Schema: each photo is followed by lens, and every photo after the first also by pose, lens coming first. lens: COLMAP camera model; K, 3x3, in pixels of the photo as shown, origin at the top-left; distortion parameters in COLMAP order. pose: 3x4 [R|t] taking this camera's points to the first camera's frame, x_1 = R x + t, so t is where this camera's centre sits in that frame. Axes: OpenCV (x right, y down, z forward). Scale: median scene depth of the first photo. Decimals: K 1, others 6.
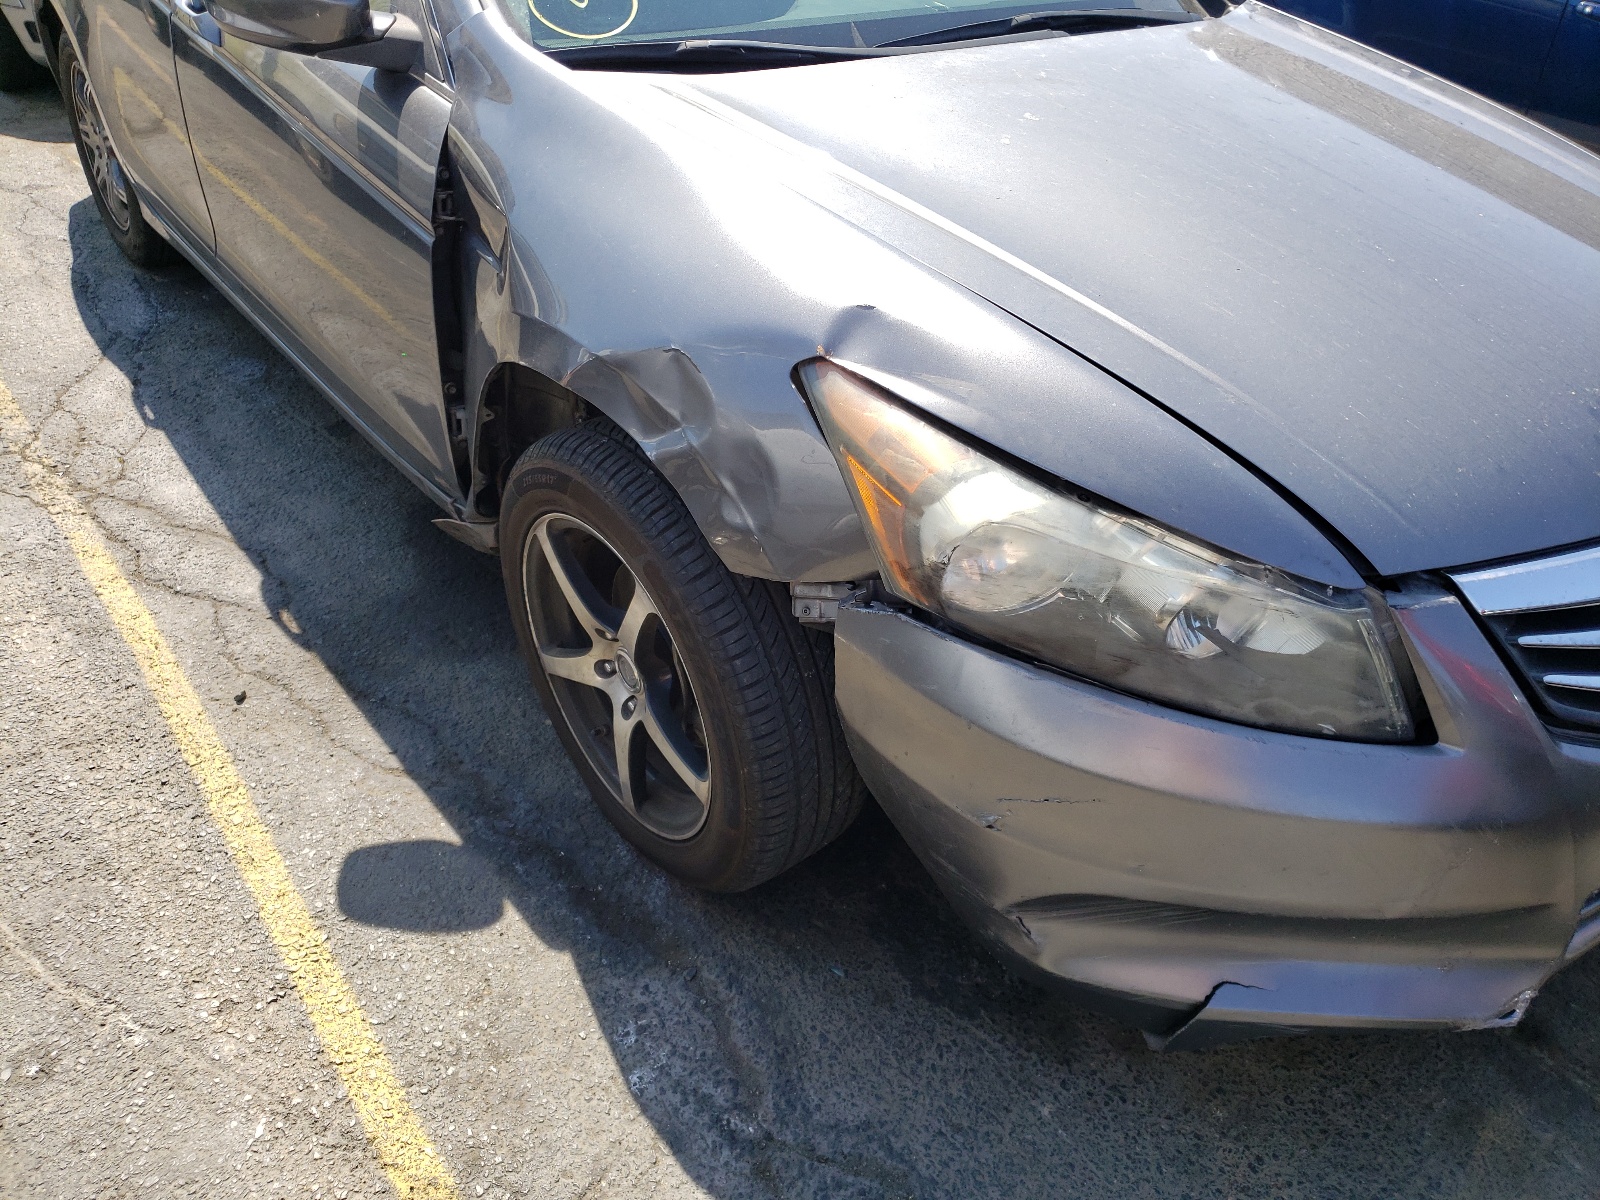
lens RADIAL K [[1308.5, 0, 800.9], [0, 1308.5, 597.0], [0, 0, 1]] dist [0.014918, -0.012618]
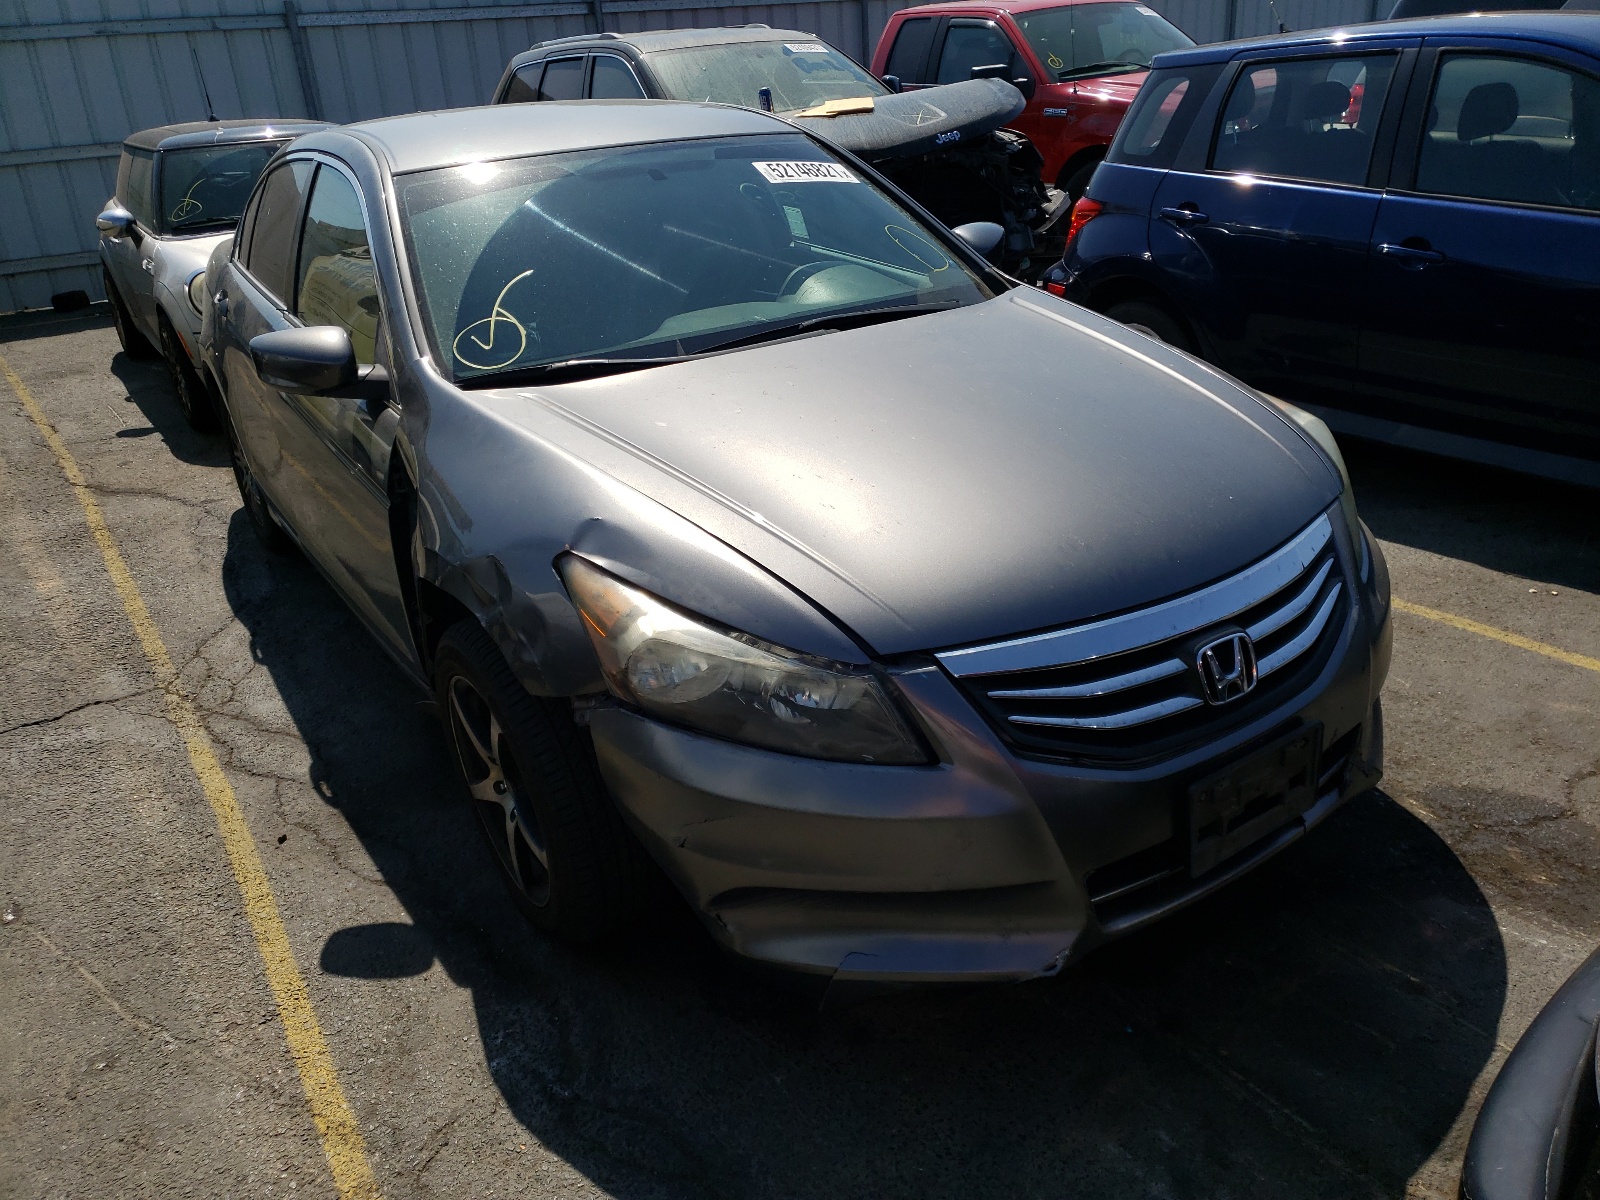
lens RADIAL K [[1309.8, 0, 800.3], [0, 1309.8, 598.8], [0, 0, 1]] dist [-0.006690, 0.021883]
pose [[0.988937, -0.071384, -0.130030, 0.403652], [0.044914, 0.979542, -0.196161, 0.161663], [0.141372, 0.188151, 0.971912, -0.403870]]
